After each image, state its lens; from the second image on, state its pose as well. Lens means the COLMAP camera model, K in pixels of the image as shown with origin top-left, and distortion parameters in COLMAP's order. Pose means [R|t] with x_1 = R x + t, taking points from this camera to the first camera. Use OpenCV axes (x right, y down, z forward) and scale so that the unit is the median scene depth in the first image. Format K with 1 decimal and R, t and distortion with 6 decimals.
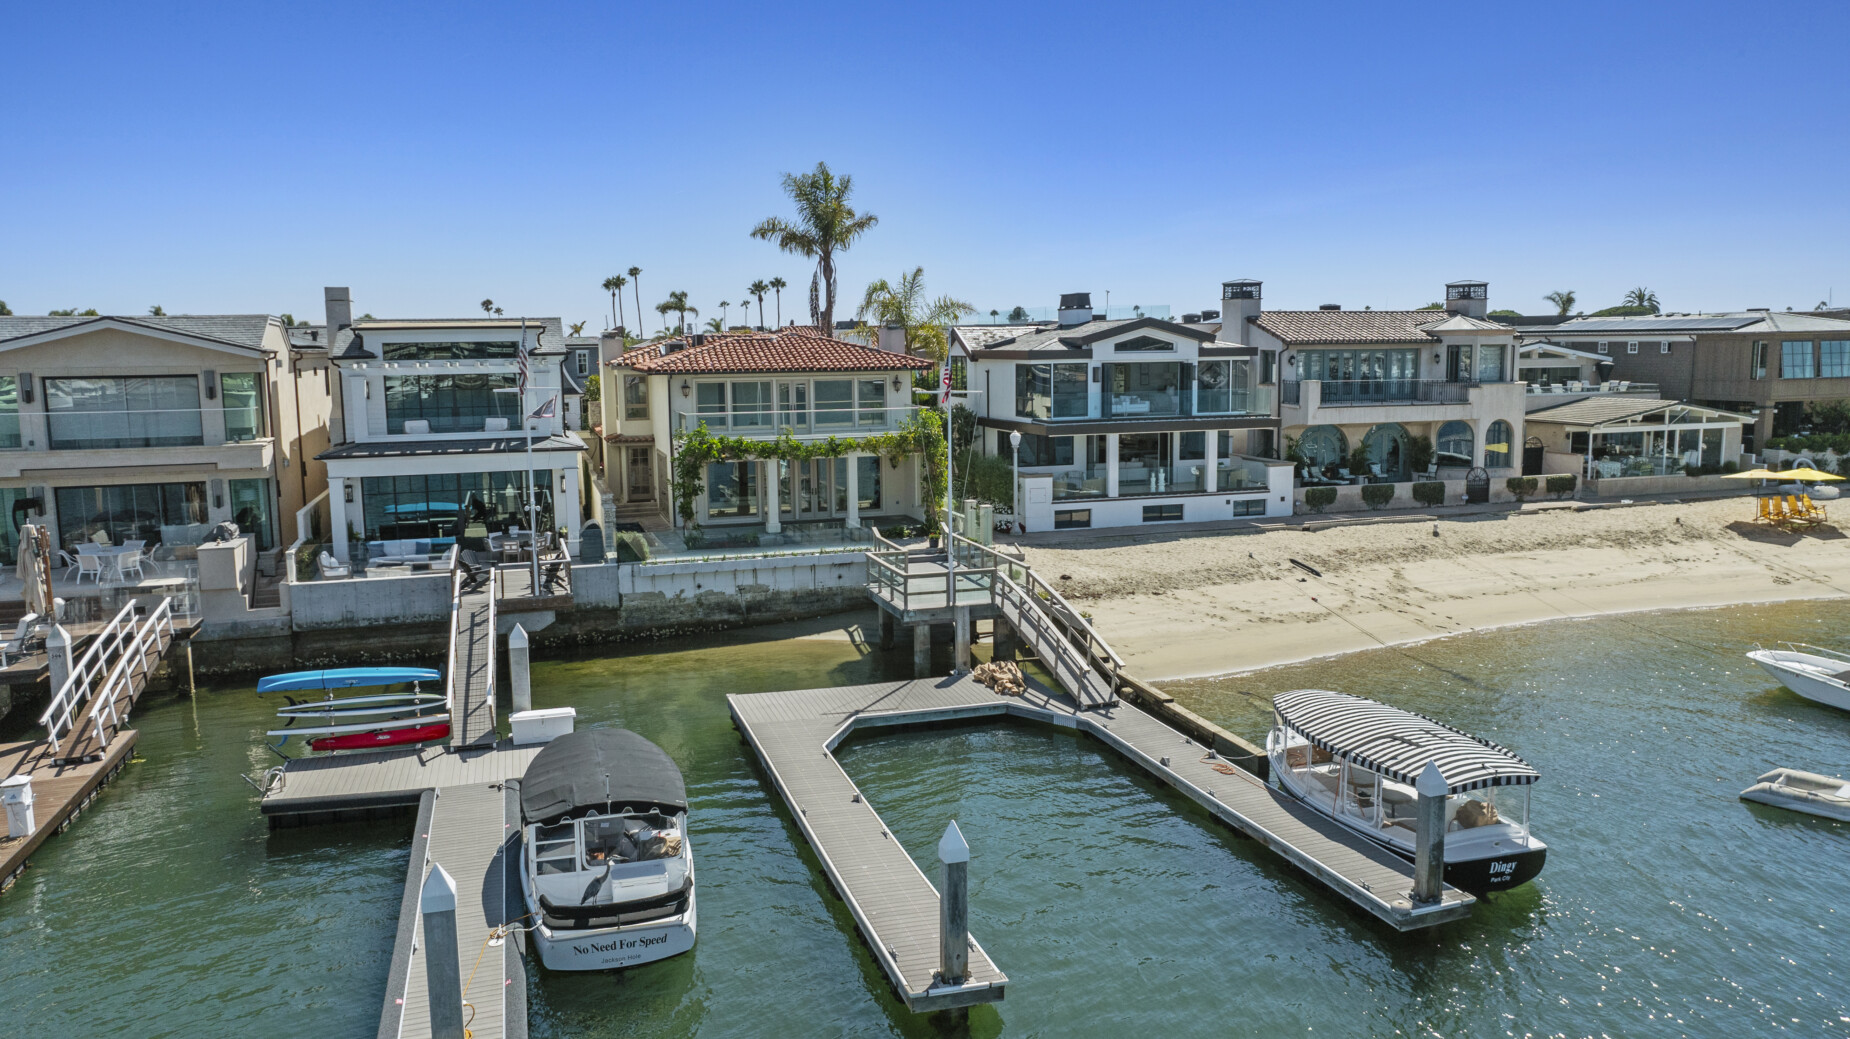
lens RADIAL K [[1297.5, 0, 925.0], [0, 1297.5, 519.5], [0, 0, 1]] dist [-0.025297, 0.008971]
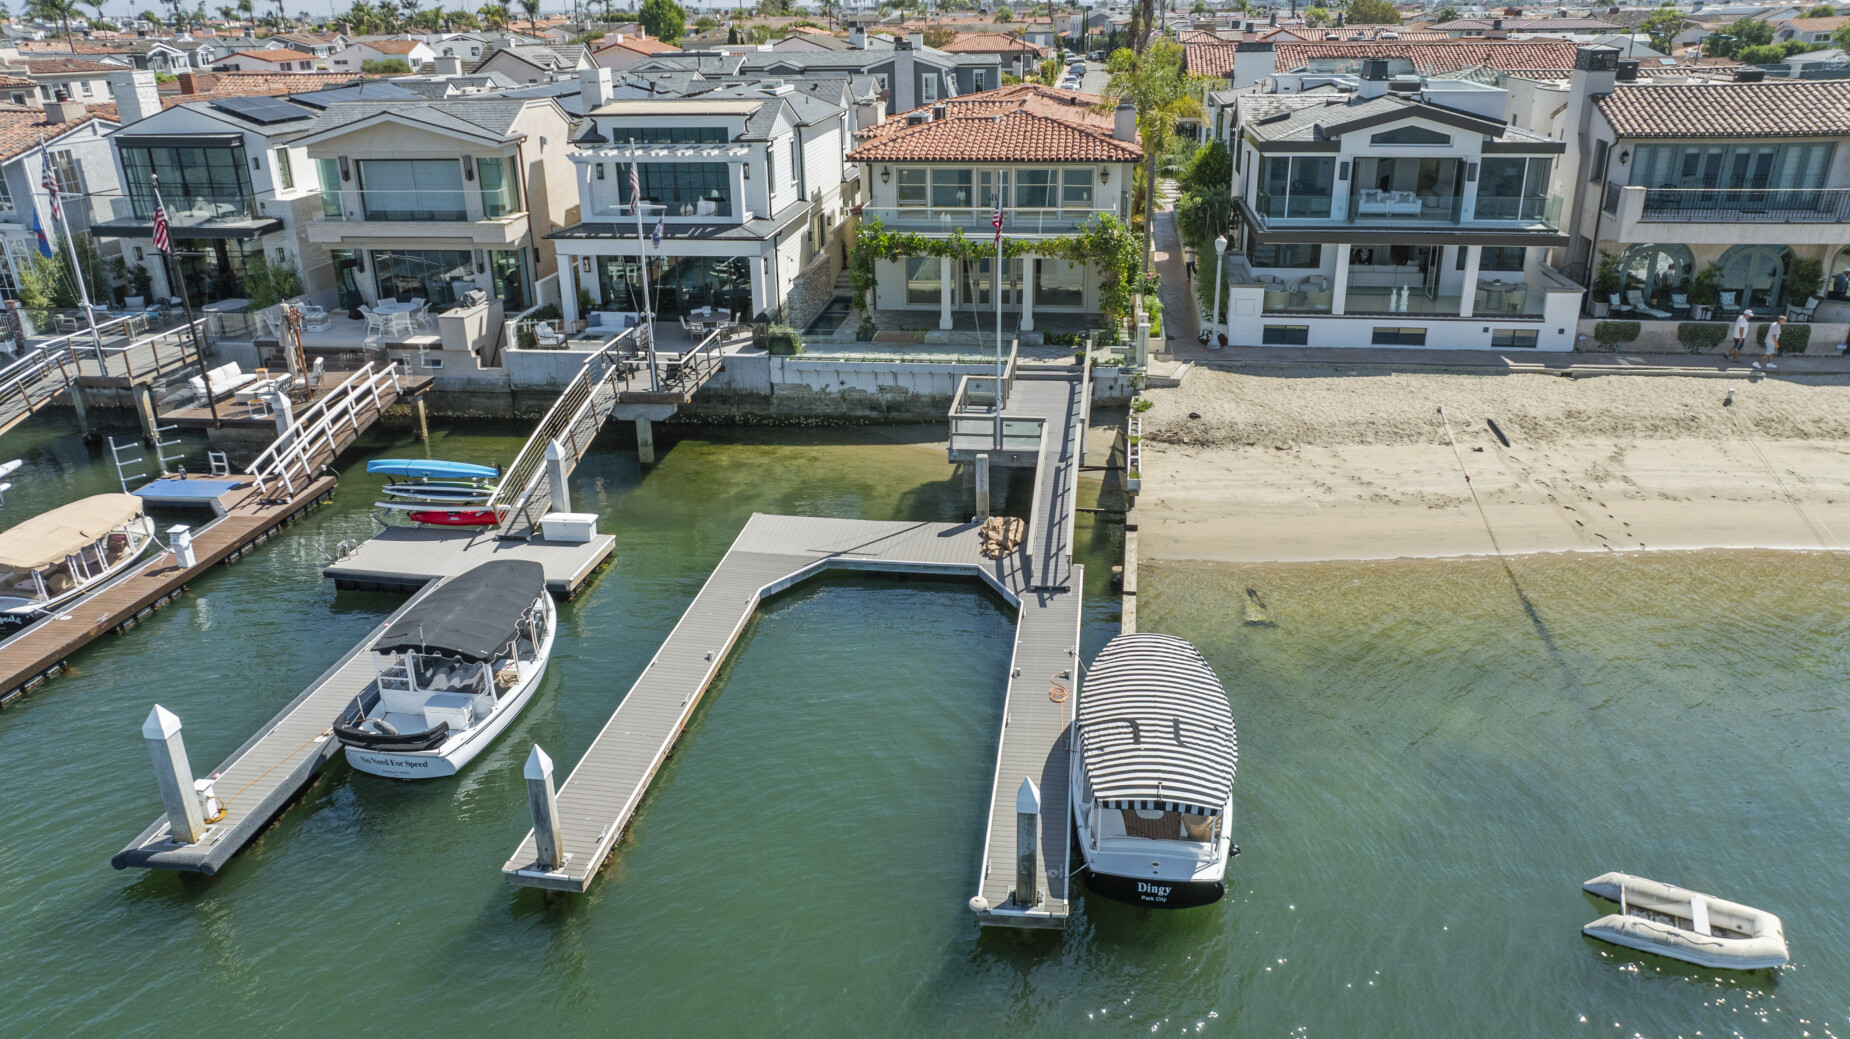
lens RADIAL K [[1297.5, 0, 925.0], [0, 1297.5, 519.5], [0, 0, 1]] dist [-0.025297, 0.008971]
pose [[0.903502, 0.159525, -0.397789, 0.309085], [-0.054631, 0.963442, 0.262287, -0.115959], [0.425088, -0.215245, 0.879187, 0.066216]]
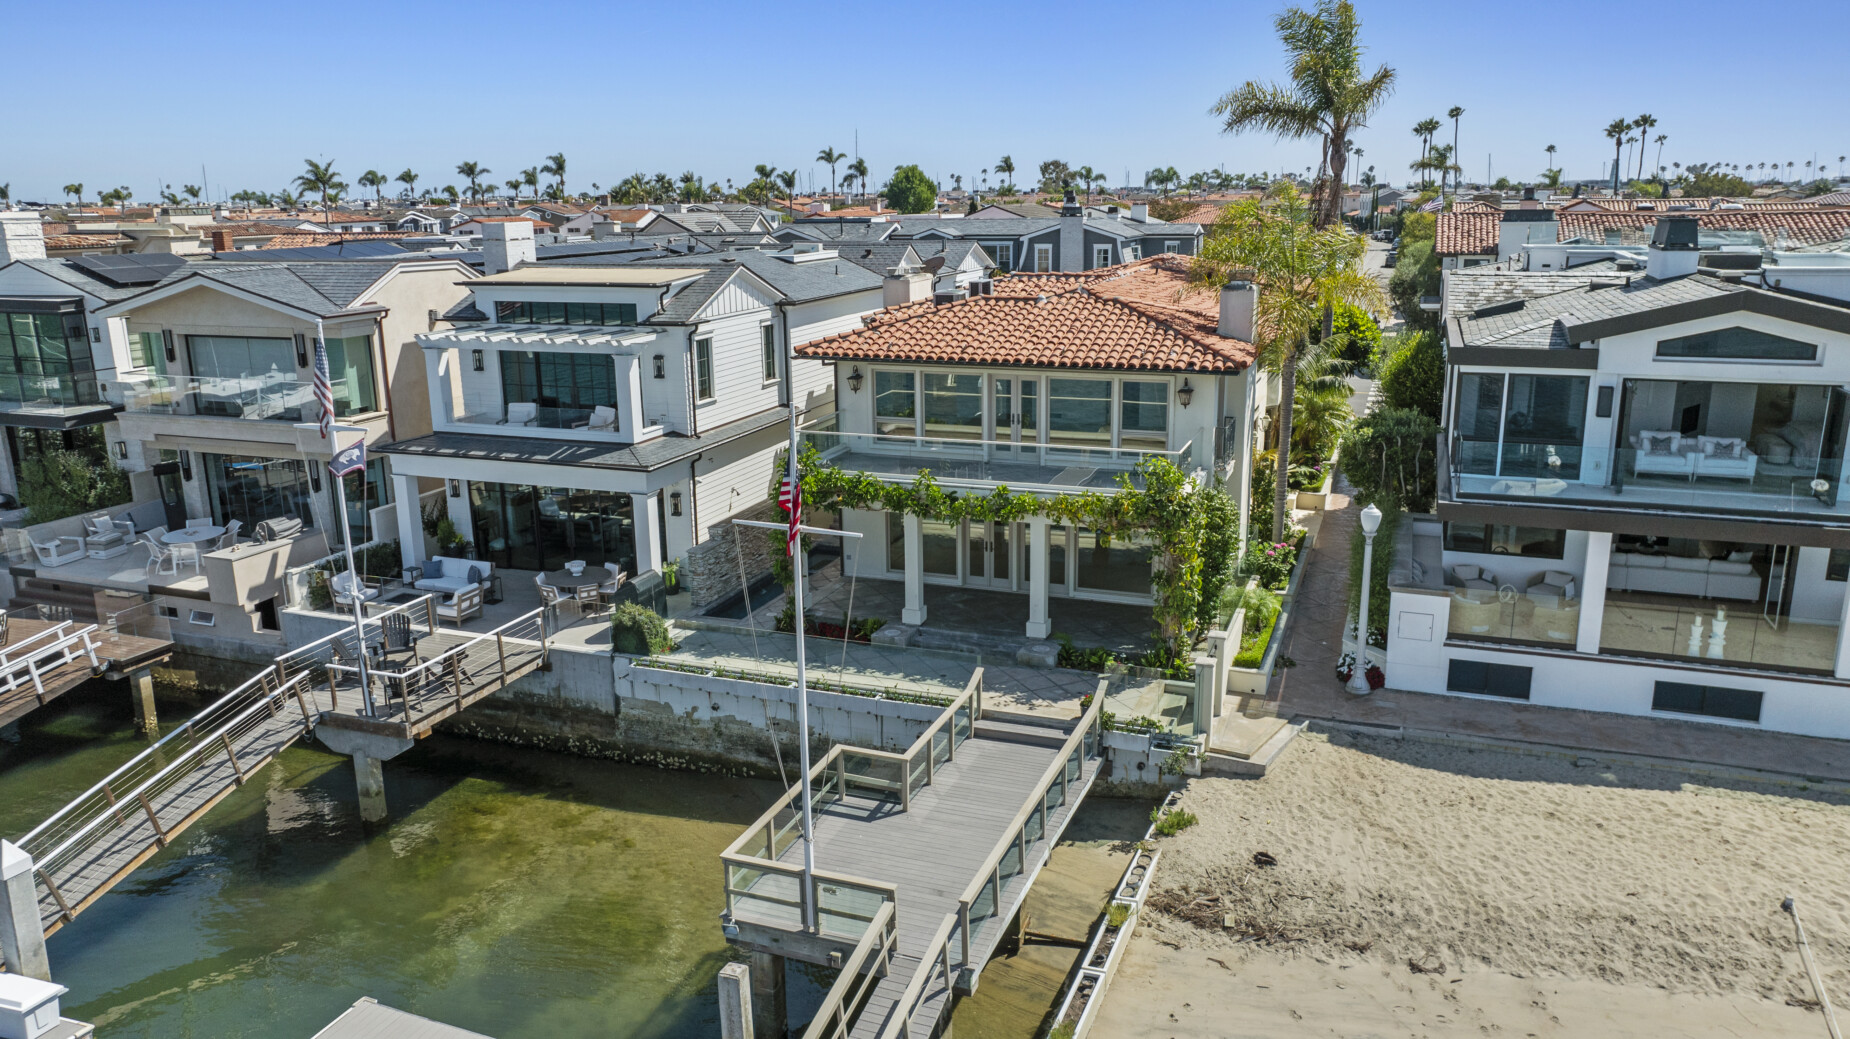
lens RADIAL K [[1297.5, 0, 925.0], [0, 1297.5, 519.5], [0, 0, 1]] dist [-0.025297, 0.008971]
pose [[0.781822, 0.156585, -0.603520, 0.276401], [-0.080289, 0.985176, 0.151599, -0.143078], [0.618311, -0.070067, 0.782804, 0.524518]]
